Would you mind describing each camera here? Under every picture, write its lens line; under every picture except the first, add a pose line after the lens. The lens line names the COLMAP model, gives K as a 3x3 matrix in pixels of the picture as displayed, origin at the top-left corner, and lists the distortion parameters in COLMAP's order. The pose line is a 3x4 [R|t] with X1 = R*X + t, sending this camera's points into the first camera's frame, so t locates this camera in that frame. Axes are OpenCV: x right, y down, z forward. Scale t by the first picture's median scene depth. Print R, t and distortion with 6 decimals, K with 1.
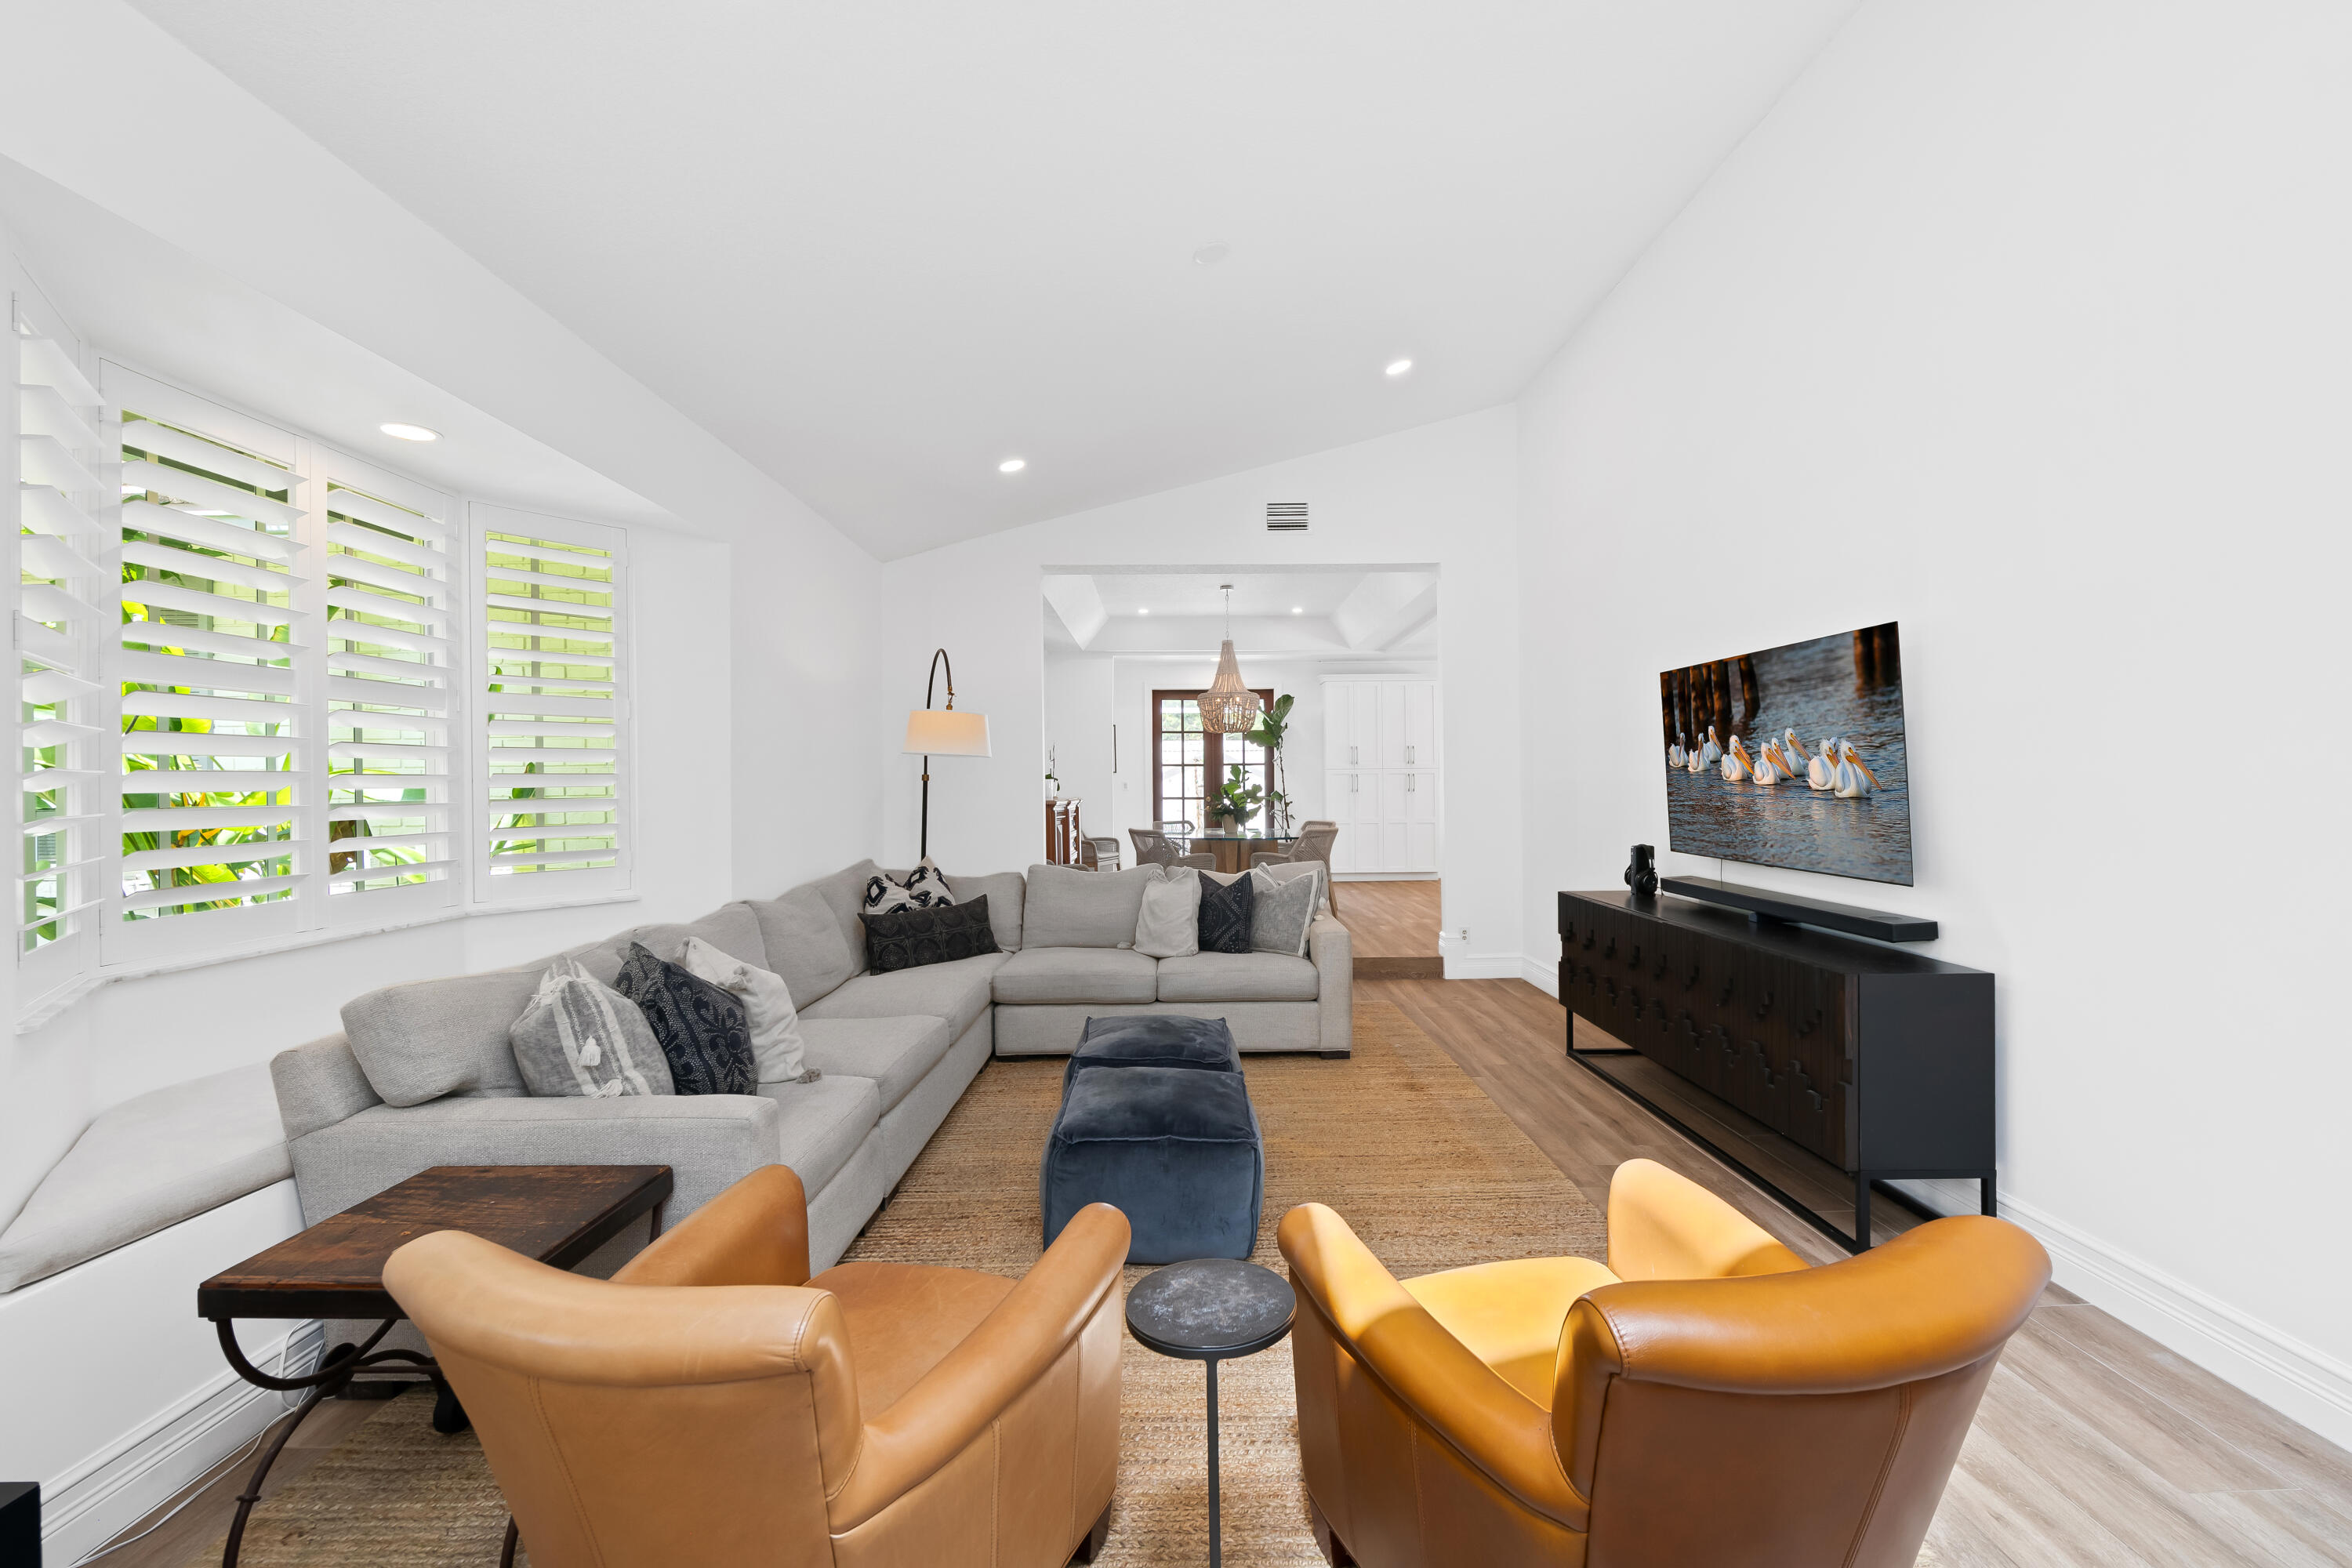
lens RADIAL K [[952.4, 0, 1186.9], [0, 952.4, 776.5], [0, 0, 1]] dist [-0.003083, -0.000767]
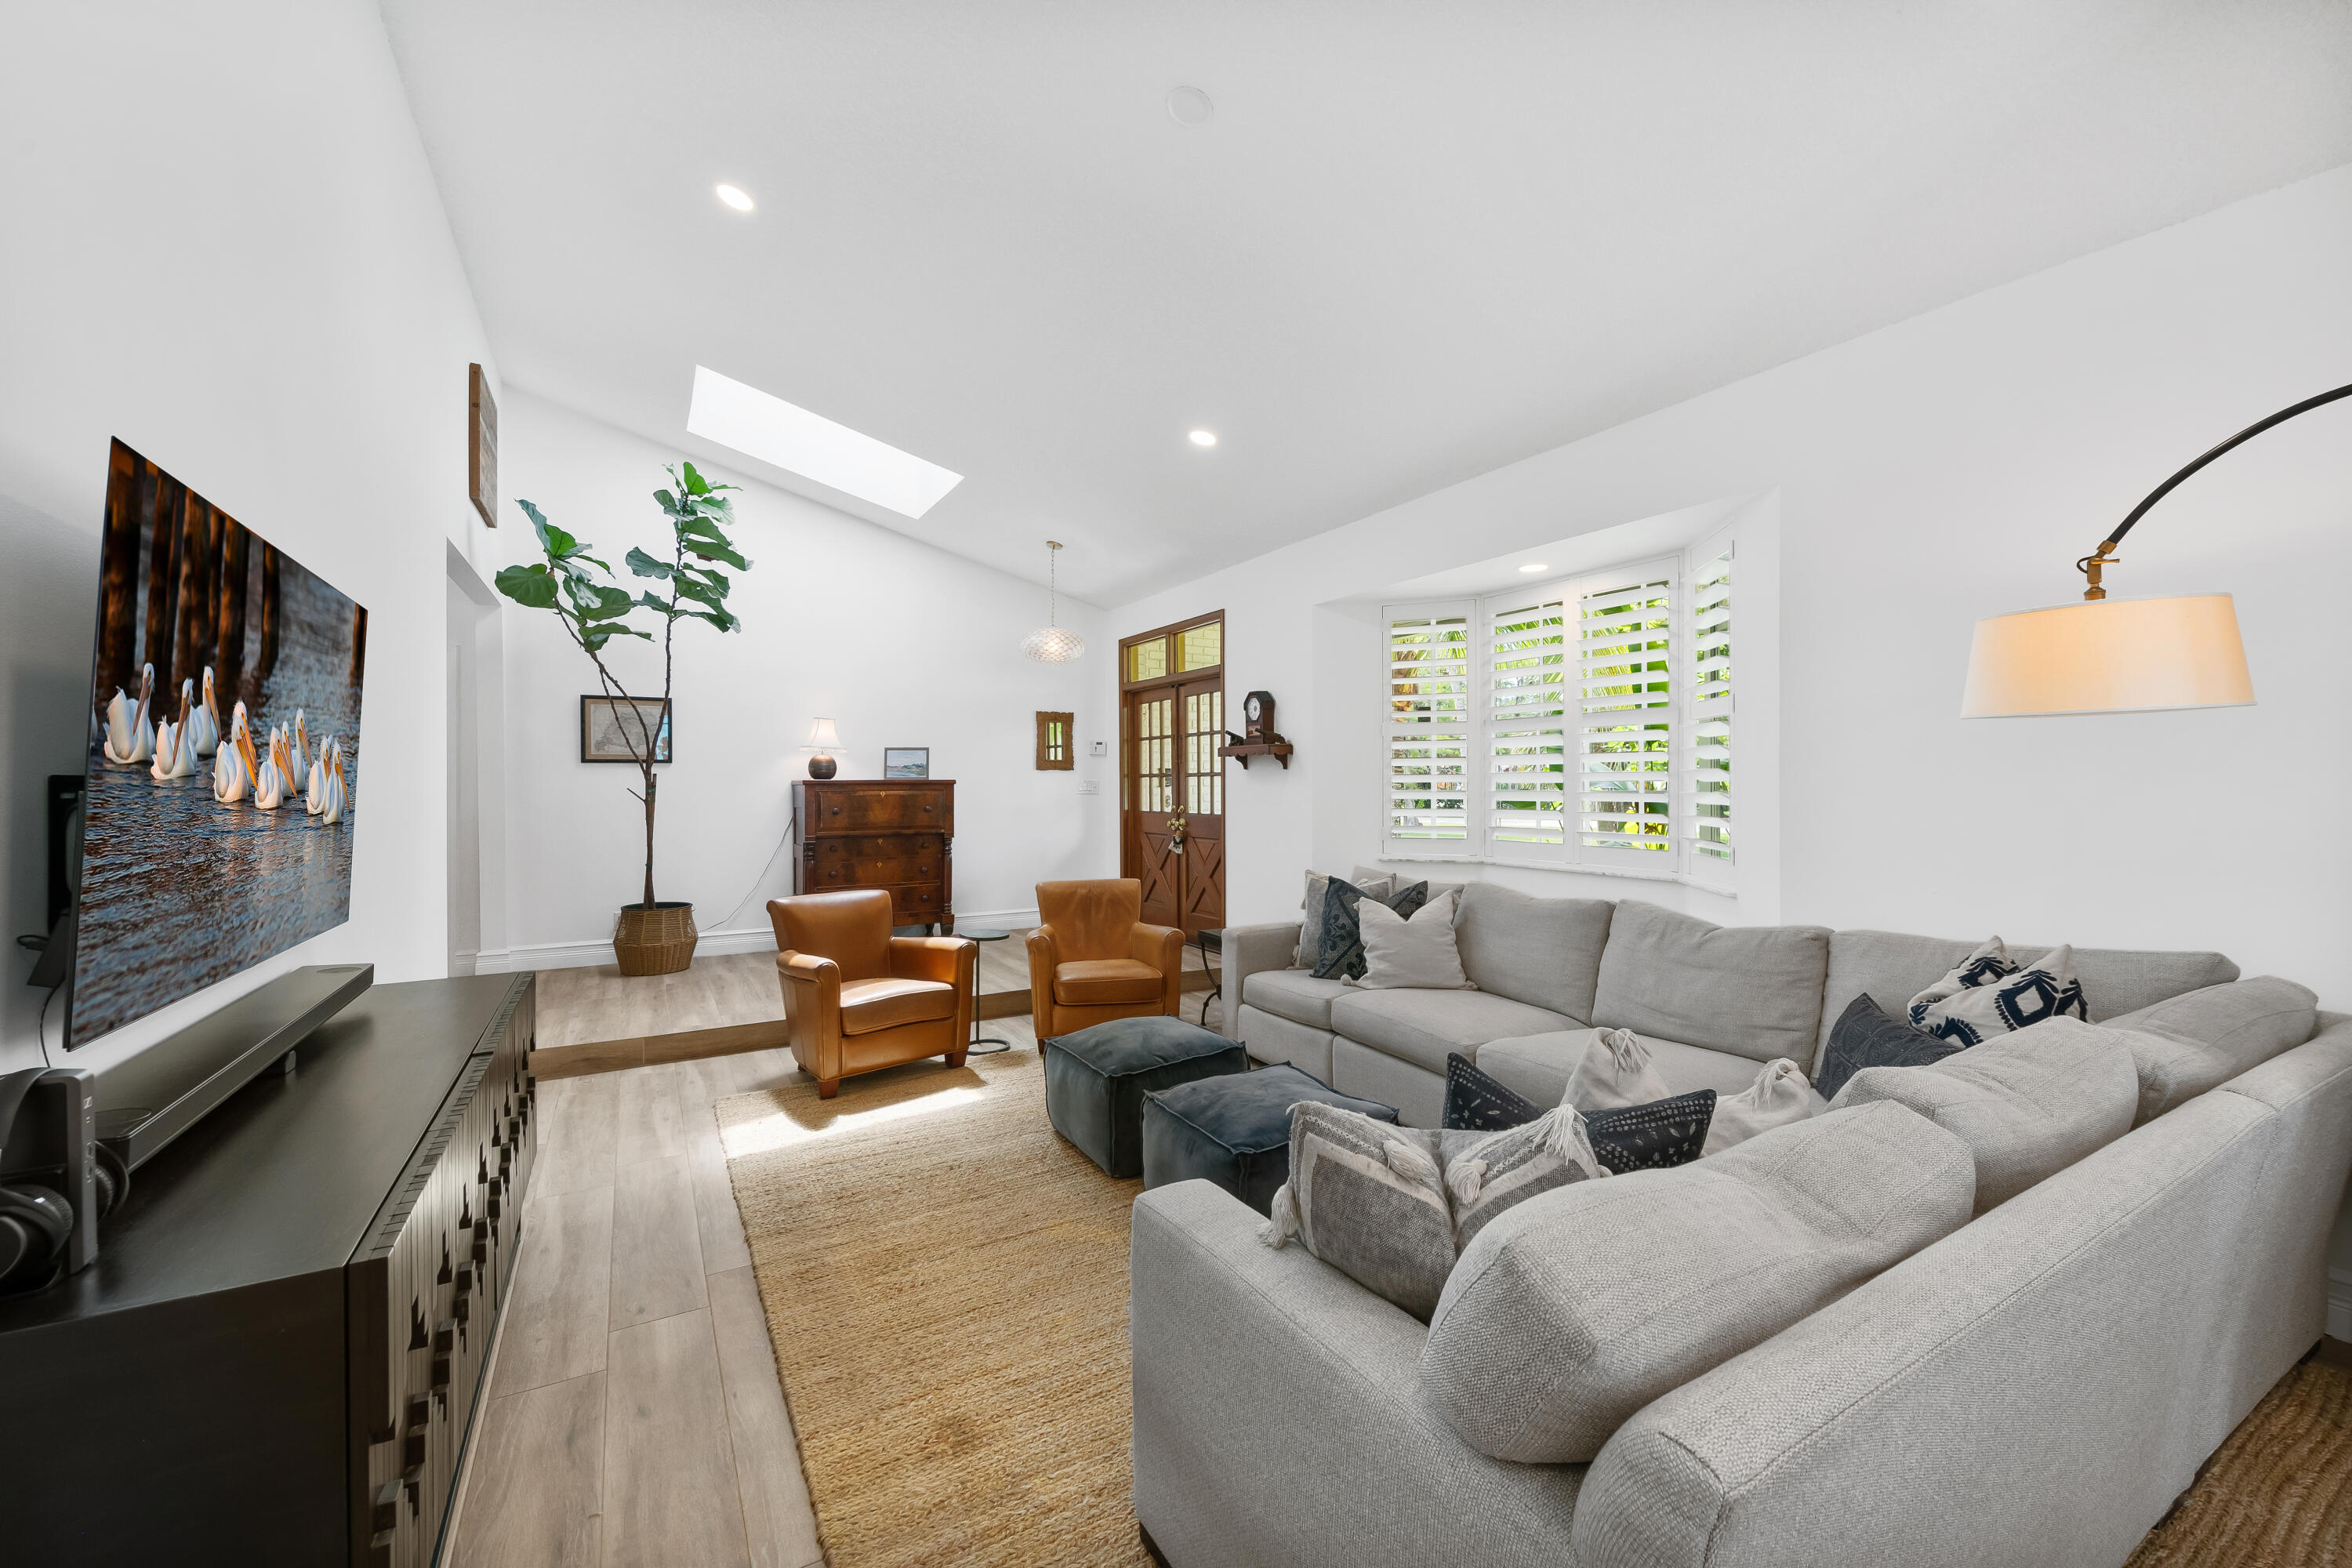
lens RADIAL K [[938.3, 0, 1190.0], [0, 938.3, 783.5], [0, 0, 1]] dist [-0.001060, -0.001038]
pose [[-0.863673, 0.013602, -0.503869, 0.389836], [0.014424, 0.999893, 0.002268, 0.001119], [0.503846, -0.005309, -0.863777, 1.544100]]
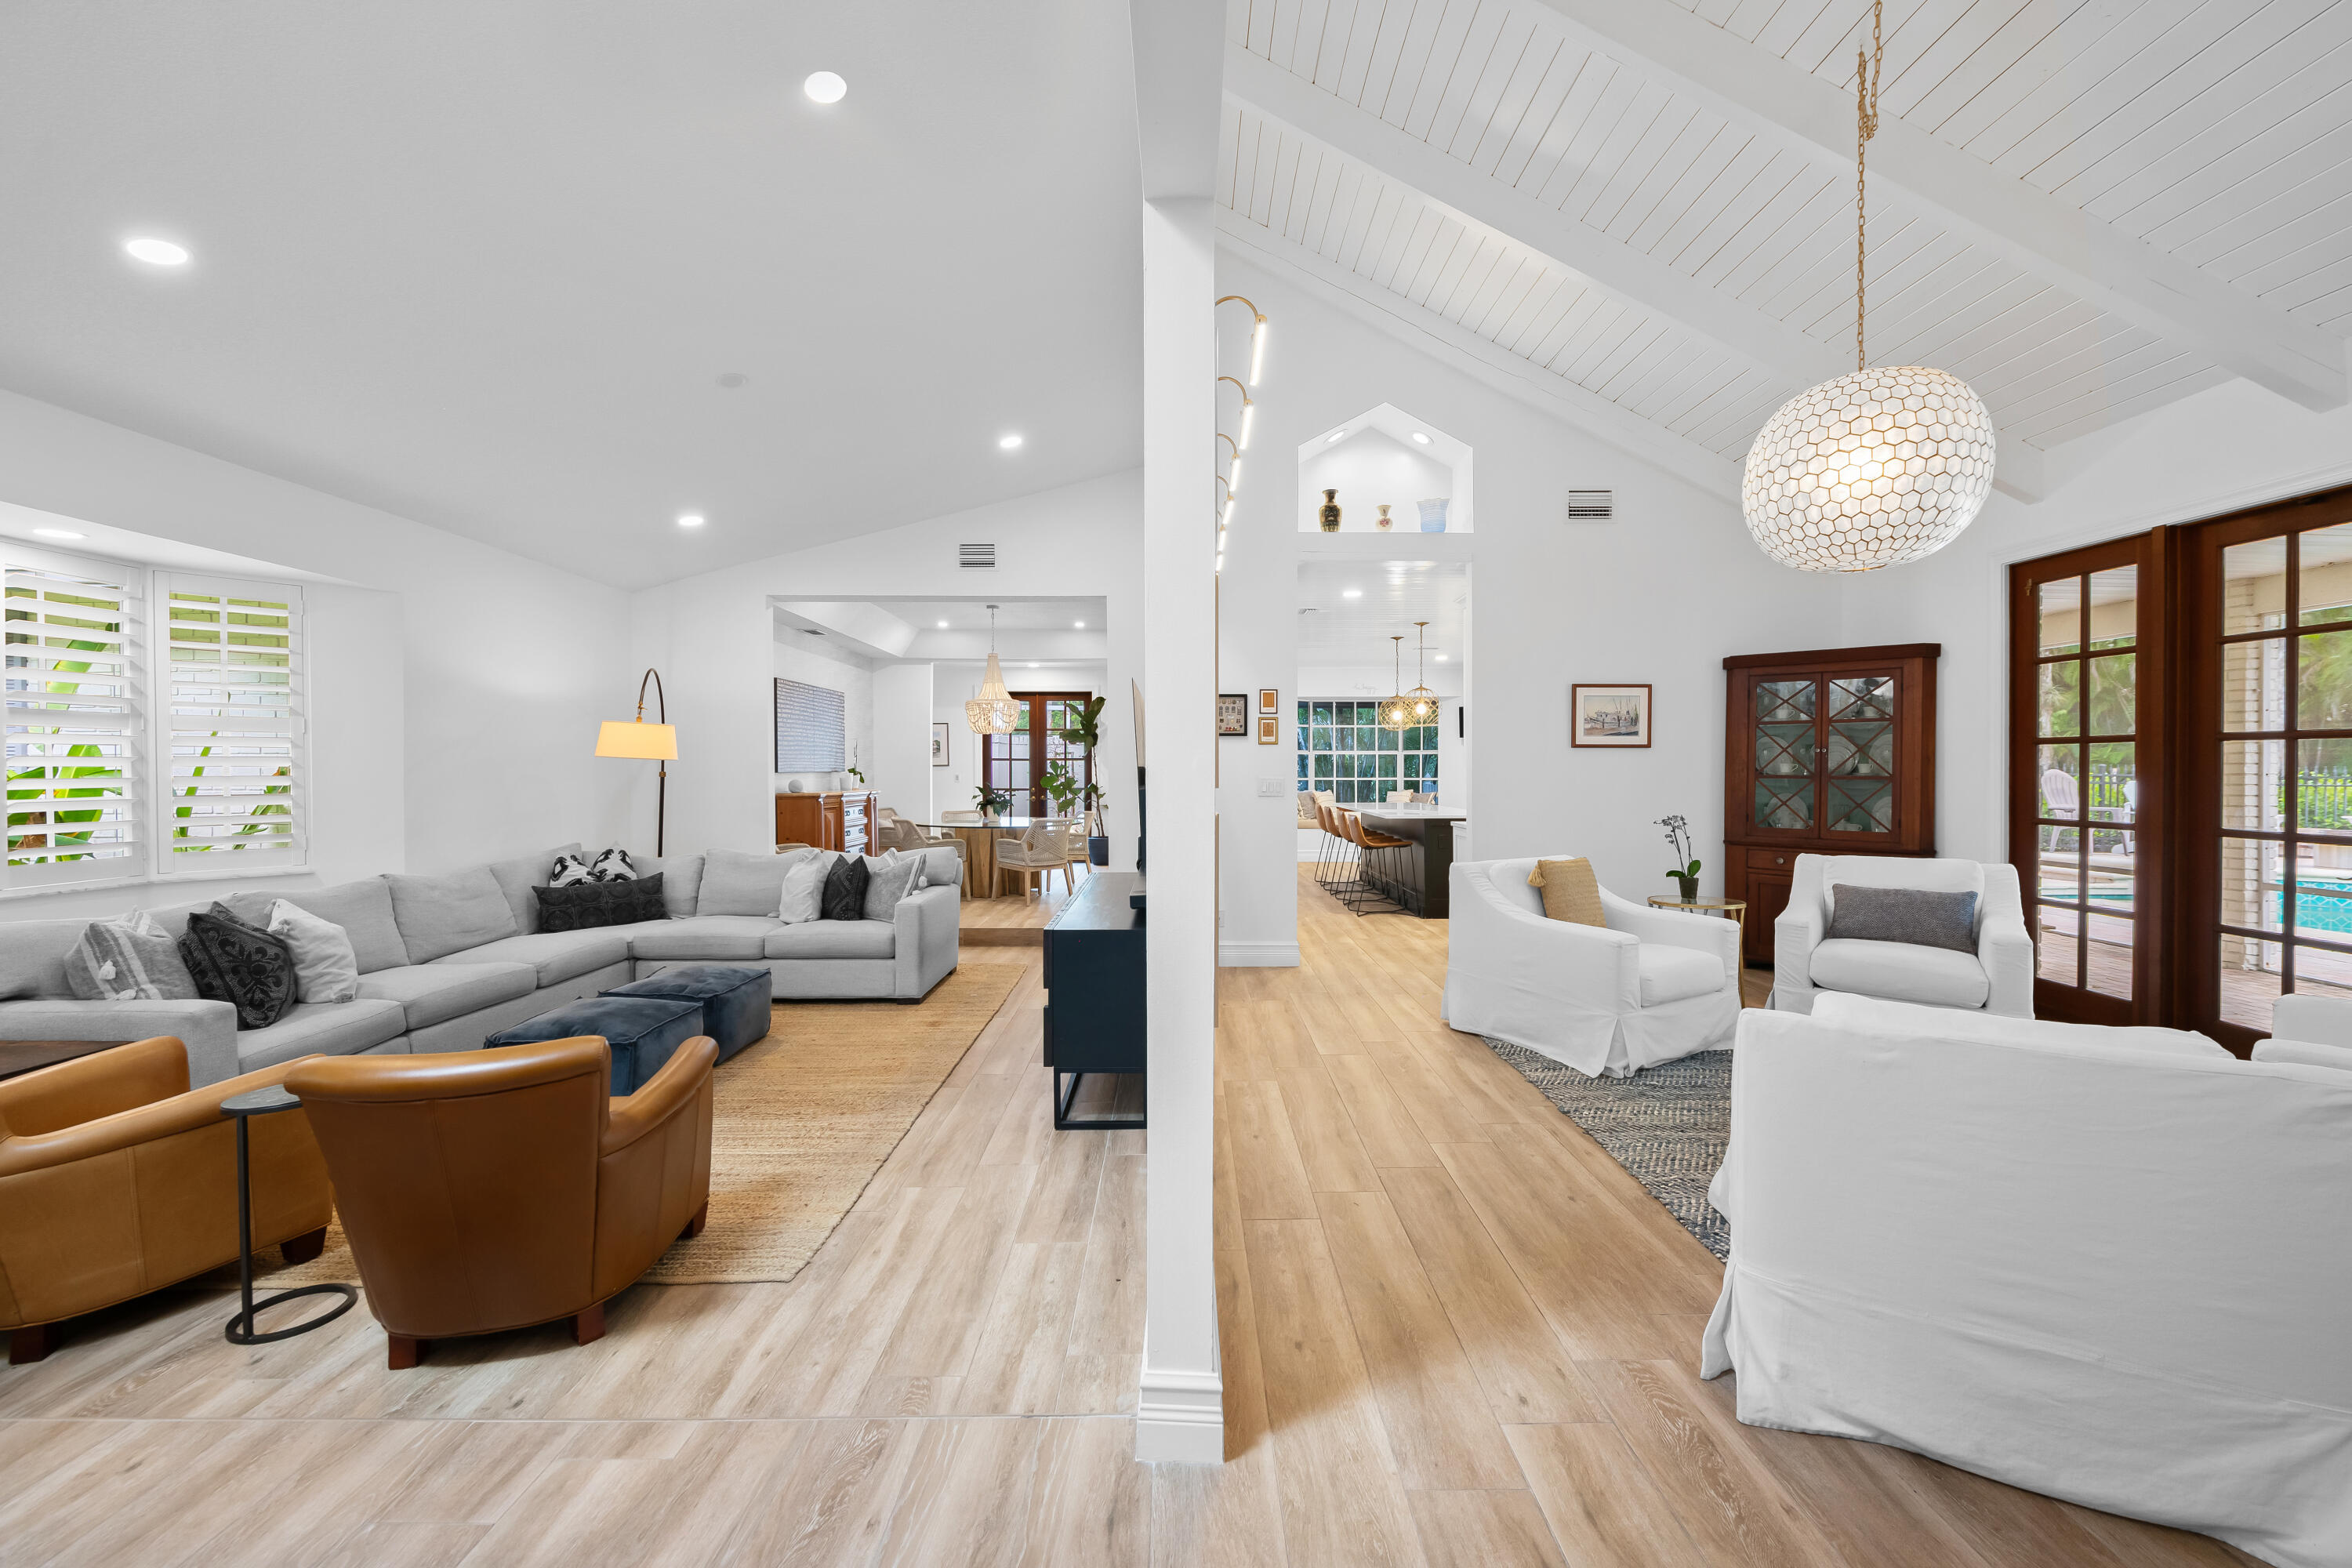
lens RADIAL K [[929.8, 0, 1184.9], [0, 929.8, 774.2], [0, 0, 1]] dist [-0.001983, -0.000934]
pose [[0.999968, 0.007947, 0.001202, 0.603385], [-0.007961, 0.999896, 0.012041, -0.029527], [-0.001106, -0.012050, 0.999927, -0.261099]]
